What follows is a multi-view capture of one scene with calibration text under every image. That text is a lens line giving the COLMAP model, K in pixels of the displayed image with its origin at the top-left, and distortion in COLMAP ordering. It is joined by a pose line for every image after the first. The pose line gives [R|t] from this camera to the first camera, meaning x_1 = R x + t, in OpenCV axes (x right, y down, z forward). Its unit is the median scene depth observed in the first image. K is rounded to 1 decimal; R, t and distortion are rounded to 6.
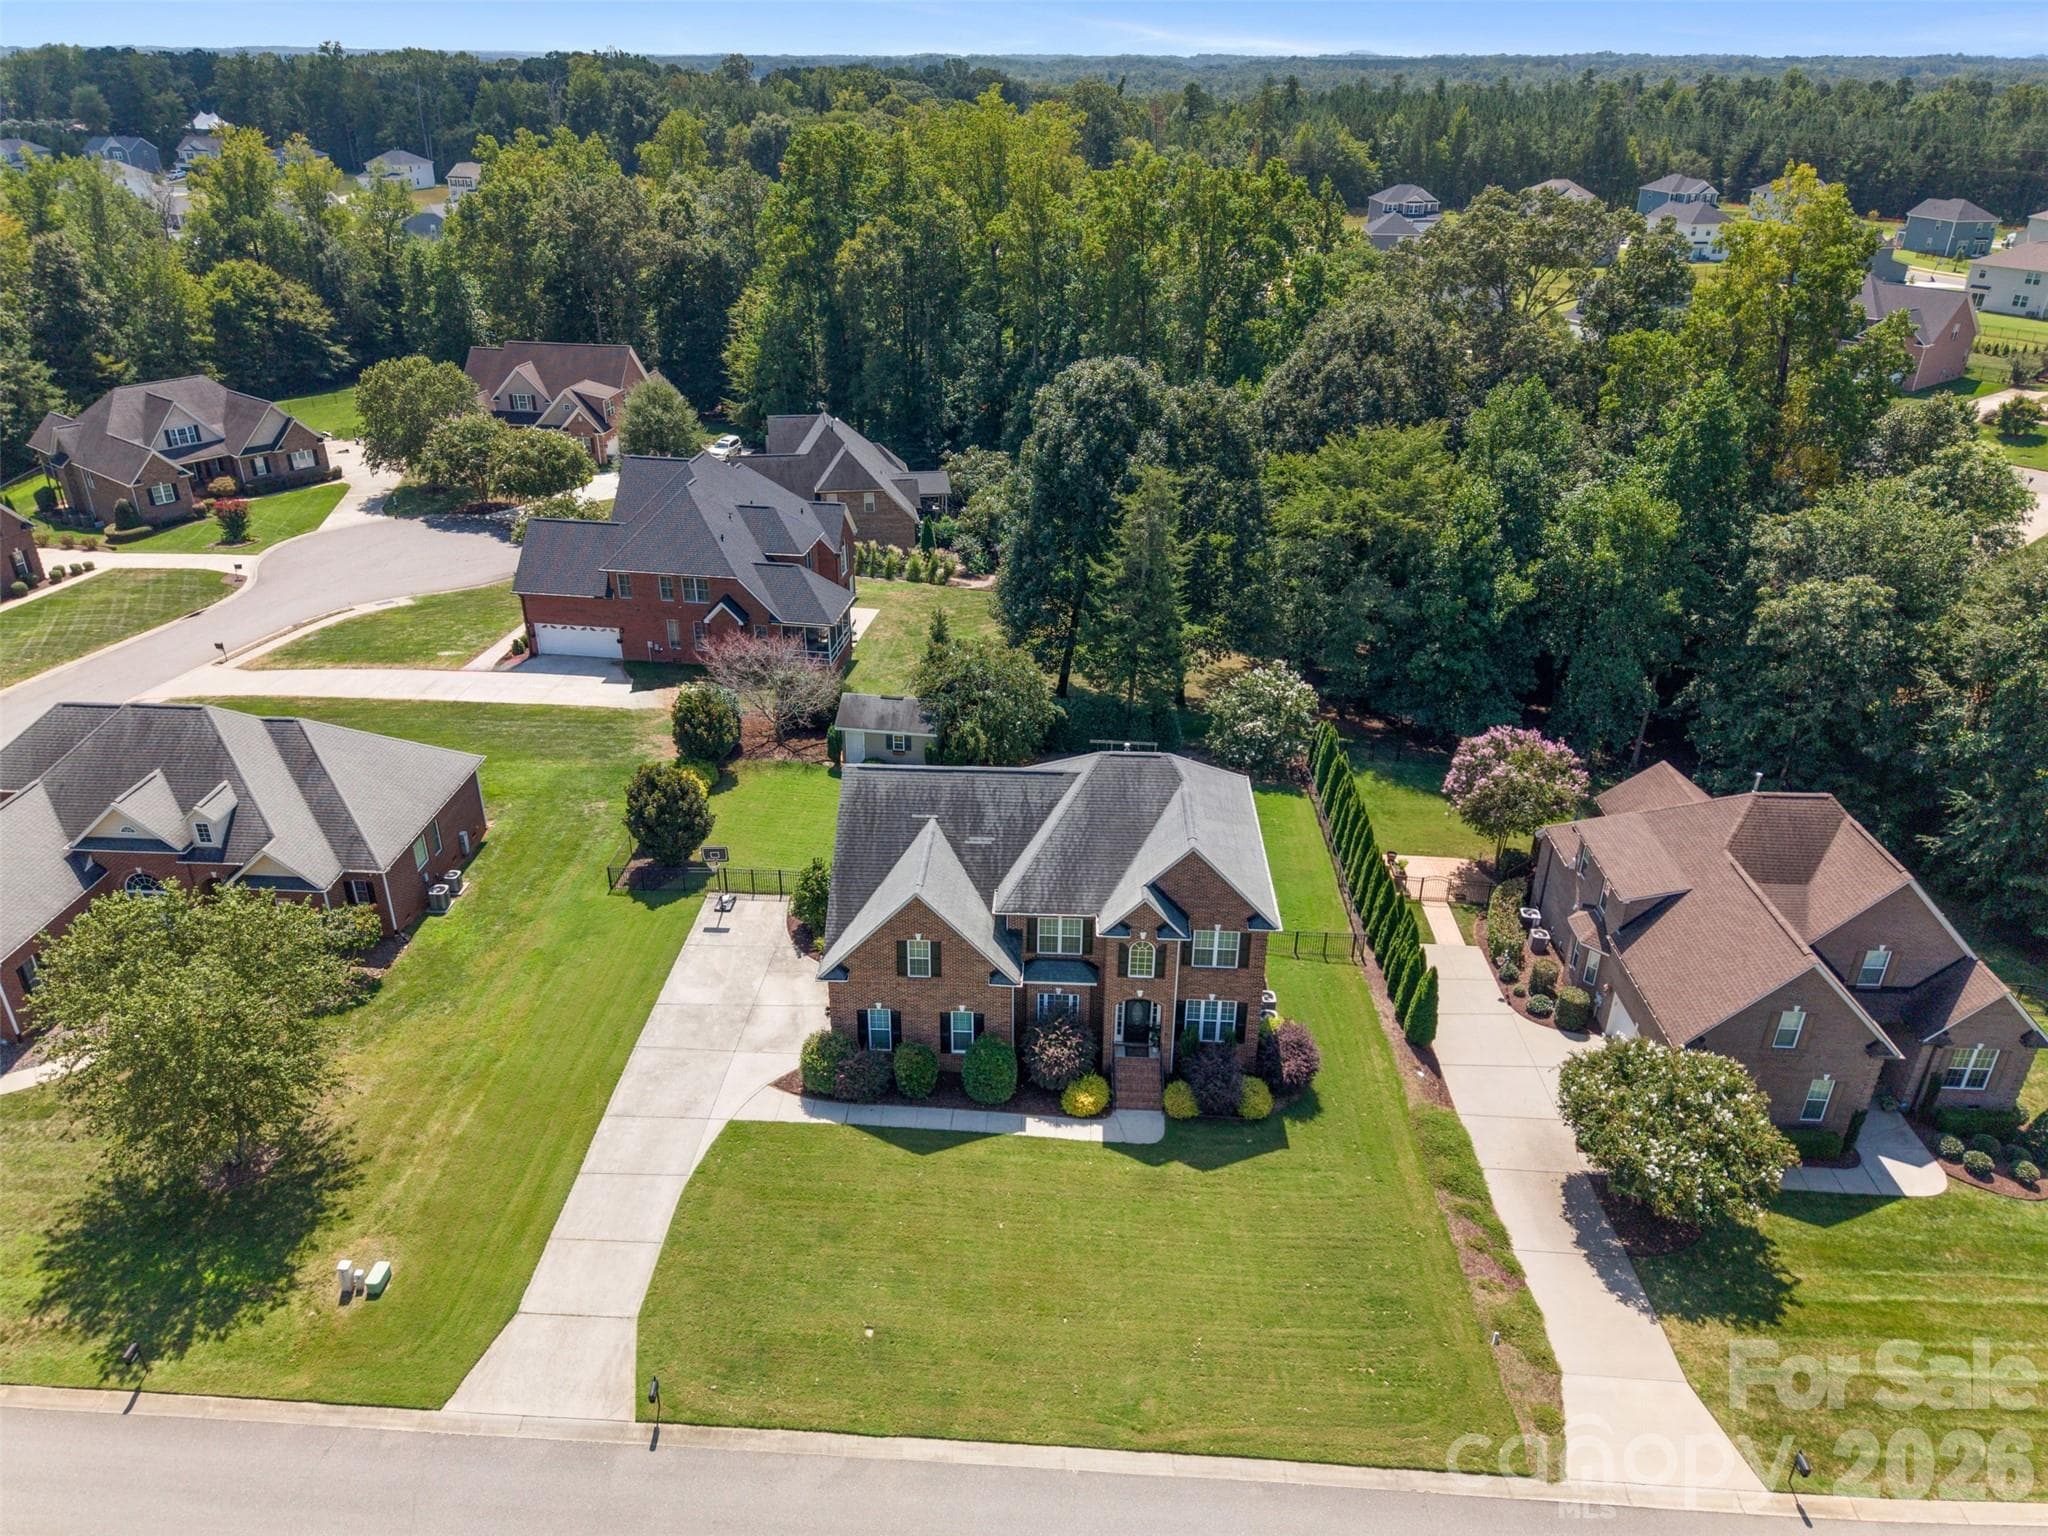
lens RADIAL K [[1368.4, 0, 1029.3], [0, 1368.4, 764.7], [0, 0, 1]] dist [0.029690, -0.018748]
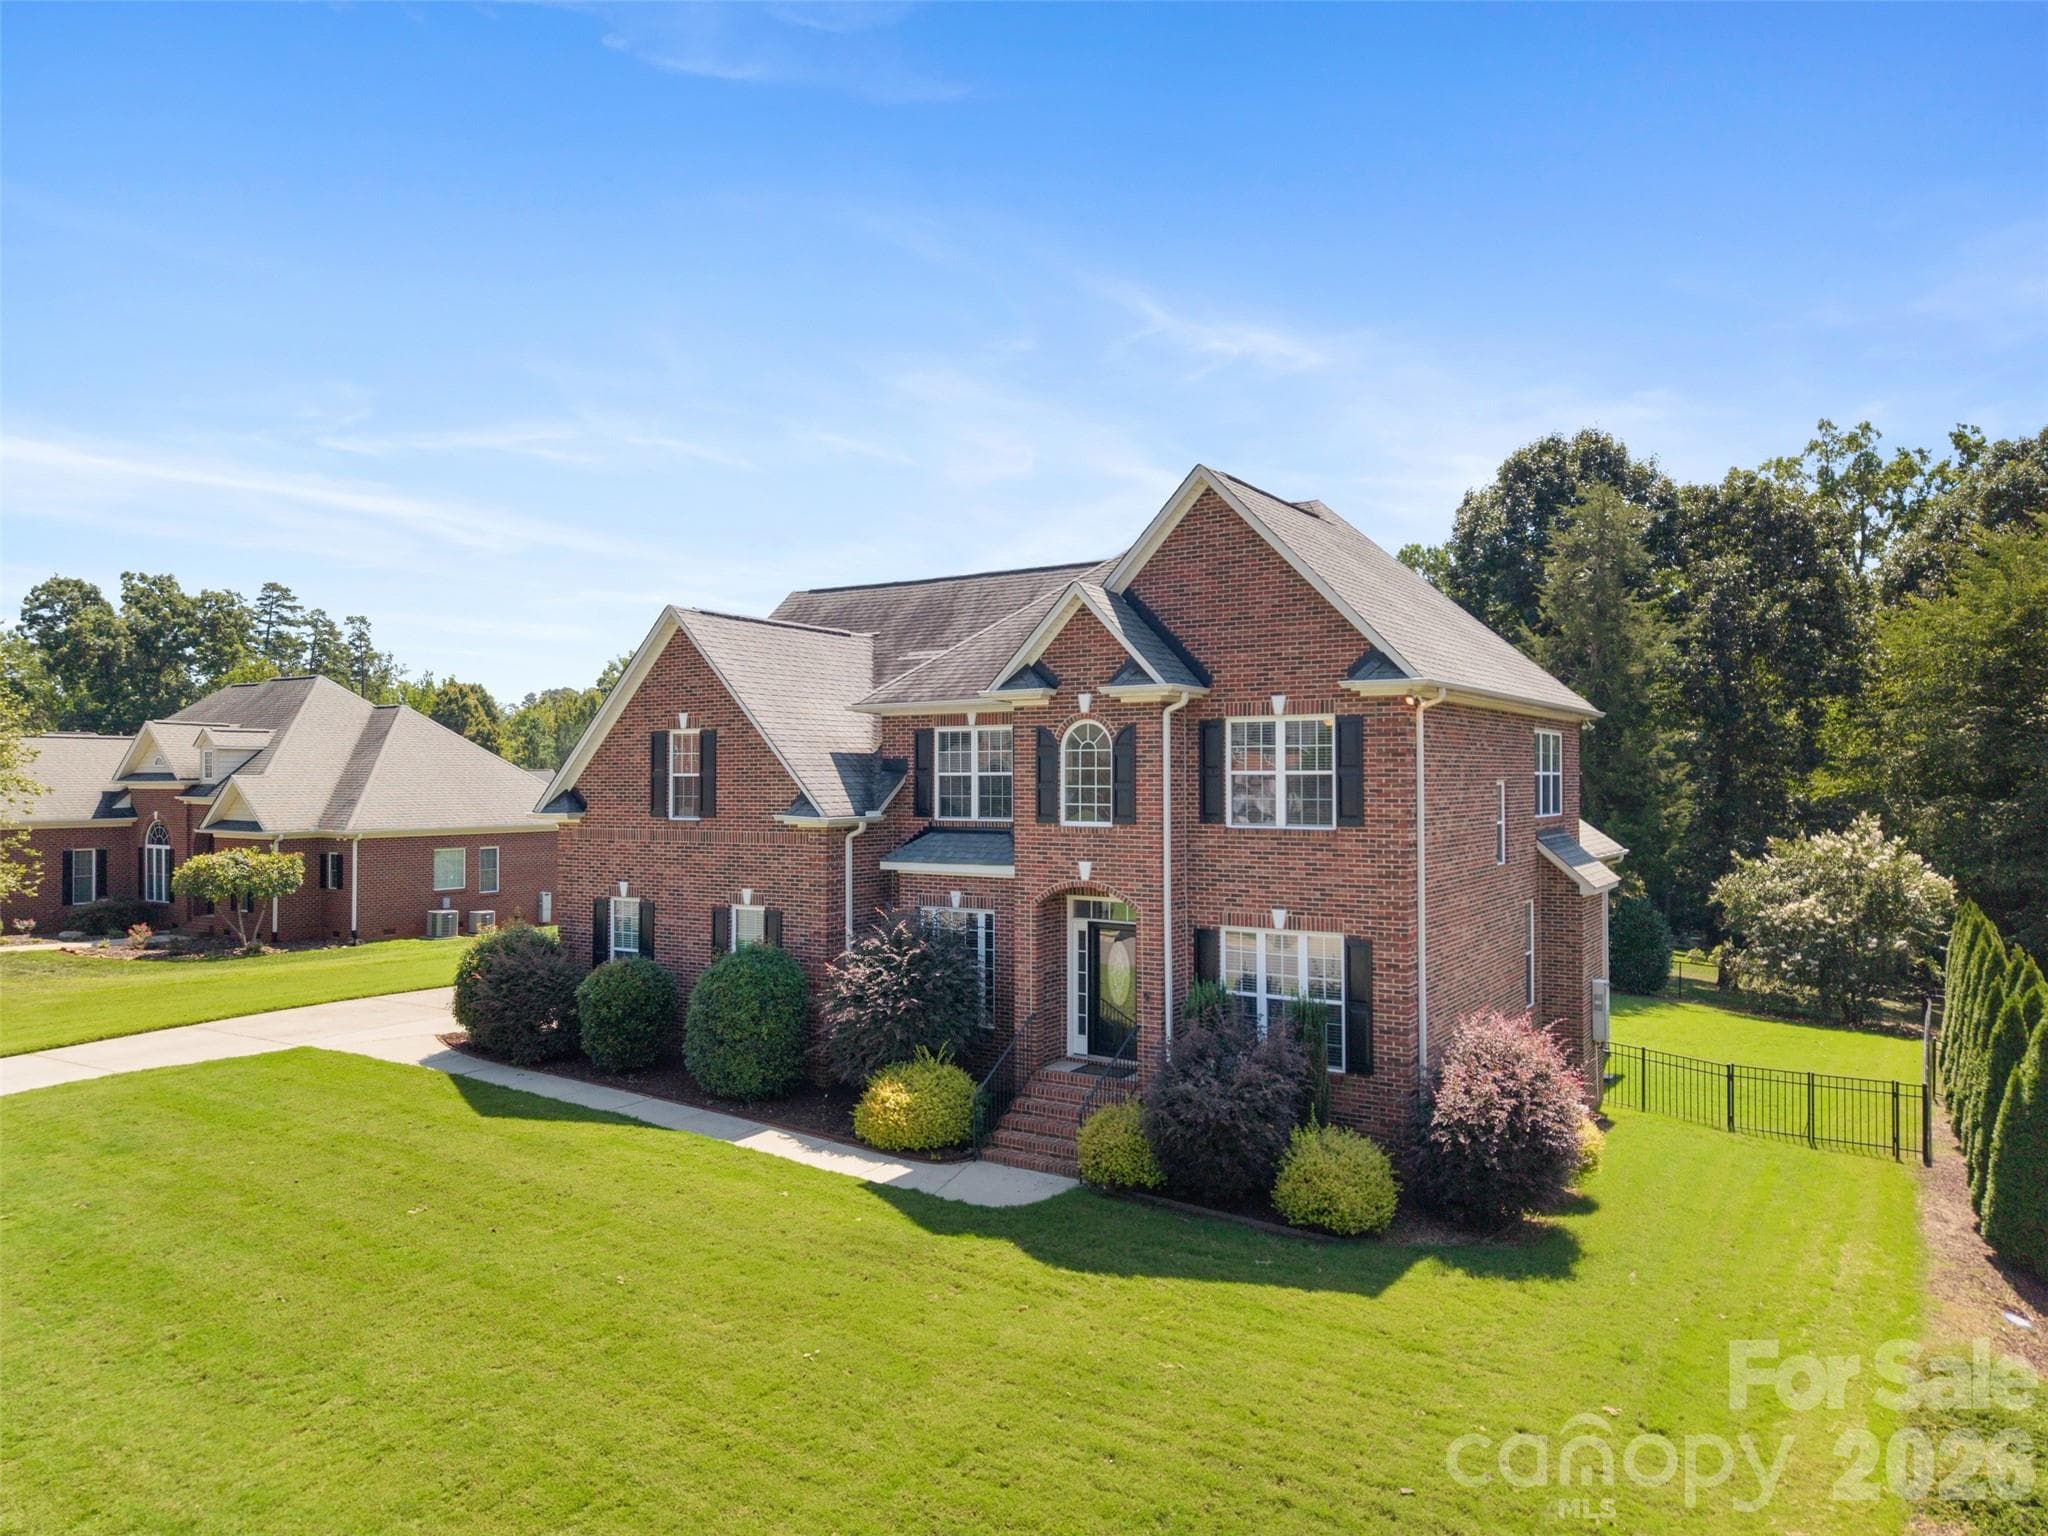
lens RADIAL K [[1368.4, 0, 1010.8], [0, 1368.4, 764.7], [0, 0, 1]] dist [0.029690, -0.018748]
pose [[0.858278, -0.019942, -0.512798, 0.270610], [-0.215803, 0.892575, -0.395903, 0.303991], [0.465605, 0.450458, 0.761774, 0.664192]]
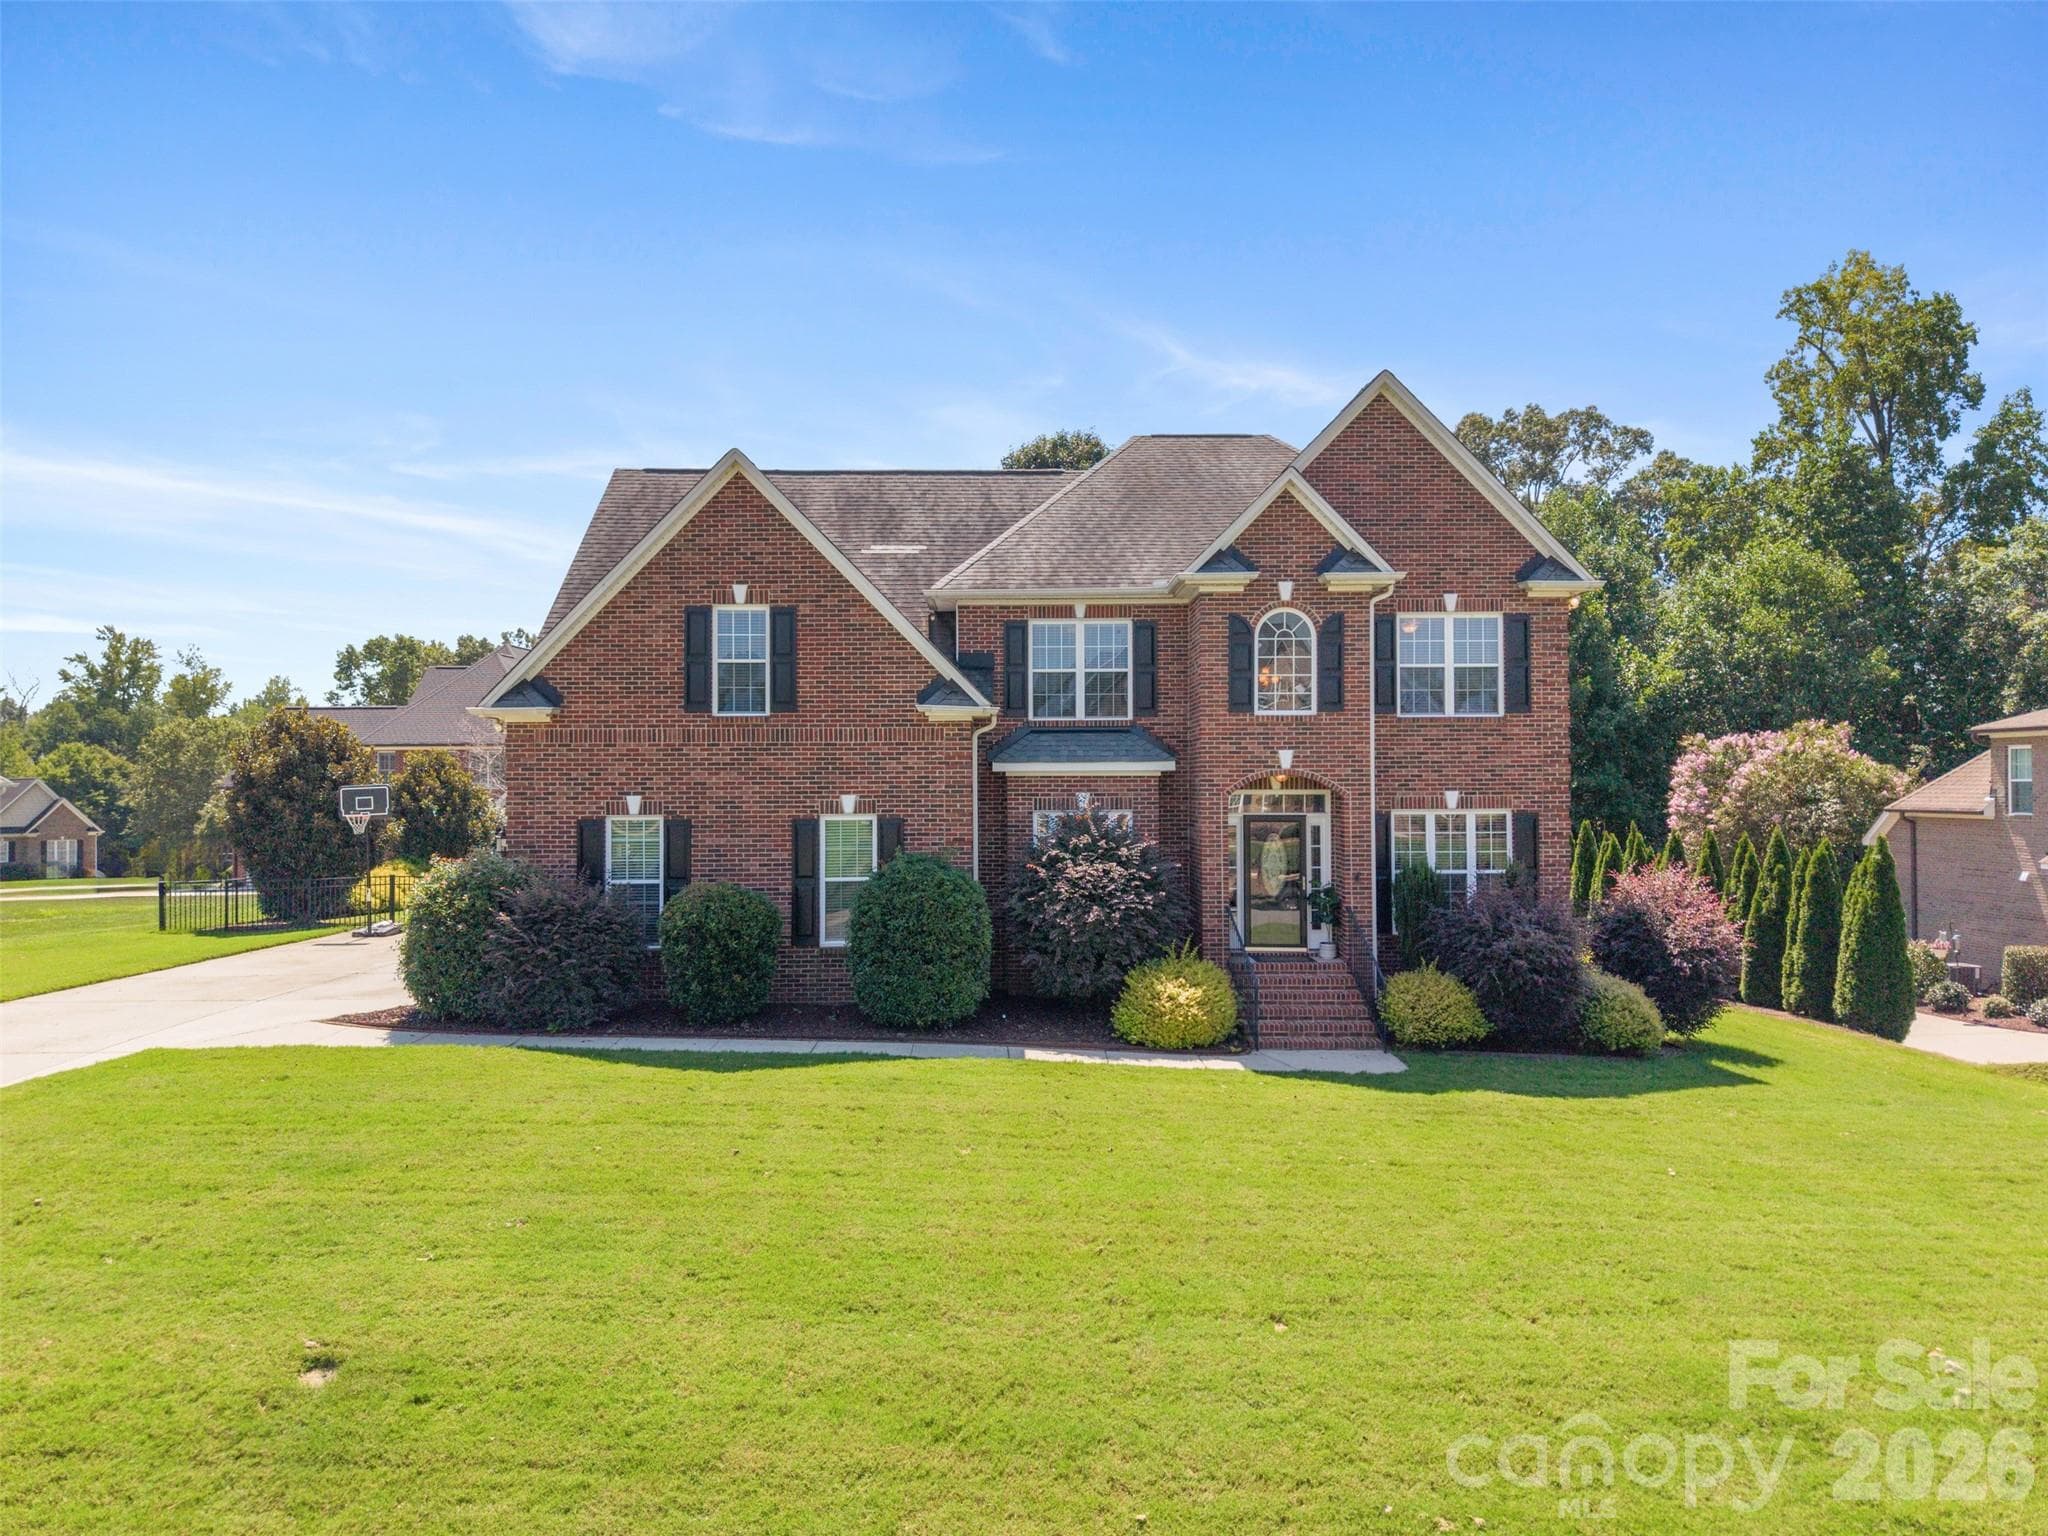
lens RADIAL K [[1368.4, 0, 1024.9], [0, 1368.4, 785.3], [0, 0, 1]] dist [0.029690, -0.018748]
pose [[0.998293, -0.017997, 0.055557, -0.019837], [0.040993, 0.893524, -0.447140, 0.352645], [-0.041594, 0.448654, 0.892737, 0.641330]]
